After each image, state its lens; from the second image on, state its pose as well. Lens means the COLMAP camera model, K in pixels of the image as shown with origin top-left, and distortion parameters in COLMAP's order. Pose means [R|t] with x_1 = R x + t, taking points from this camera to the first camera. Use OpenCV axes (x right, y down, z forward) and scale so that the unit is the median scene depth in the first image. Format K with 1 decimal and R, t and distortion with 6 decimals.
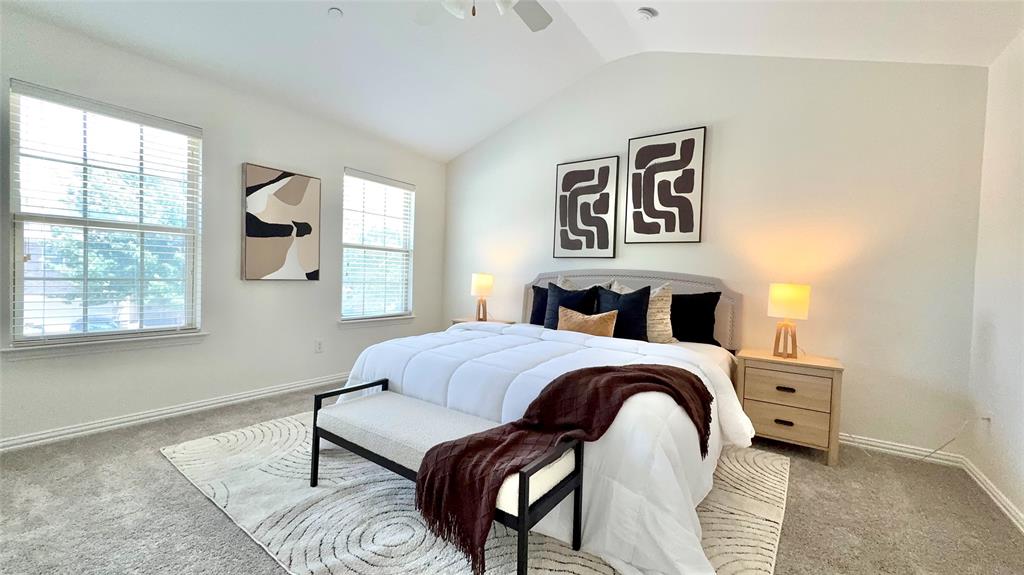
lens RADIAL K [[408.8, 0, 512.0], [0, 408.8, 287.5], [0, 0, 1]] dist [-0.000723, -0.000279]
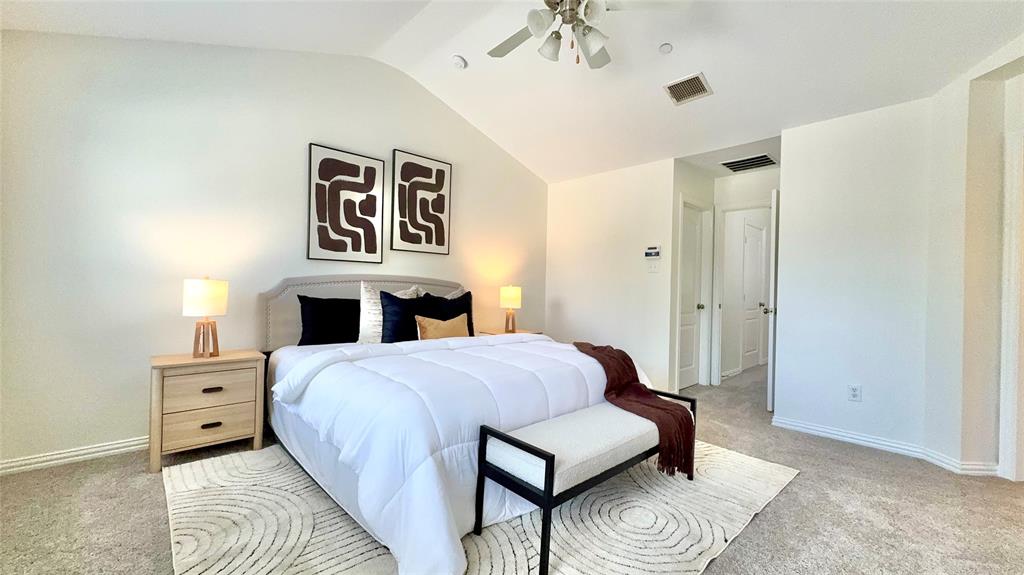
lens RADIAL K [[419.0, 0, 512.0], [0, 419.0, 287.5], [0, 0, 1]] dist [0.028519, -0.000040]
pose [[0.195440, -0.030653, 0.980236, -0.685852], [0.014265, 0.999495, 0.028411, -0.038068], [-0.980612, 0.008430, 0.195779, 0.488517]]
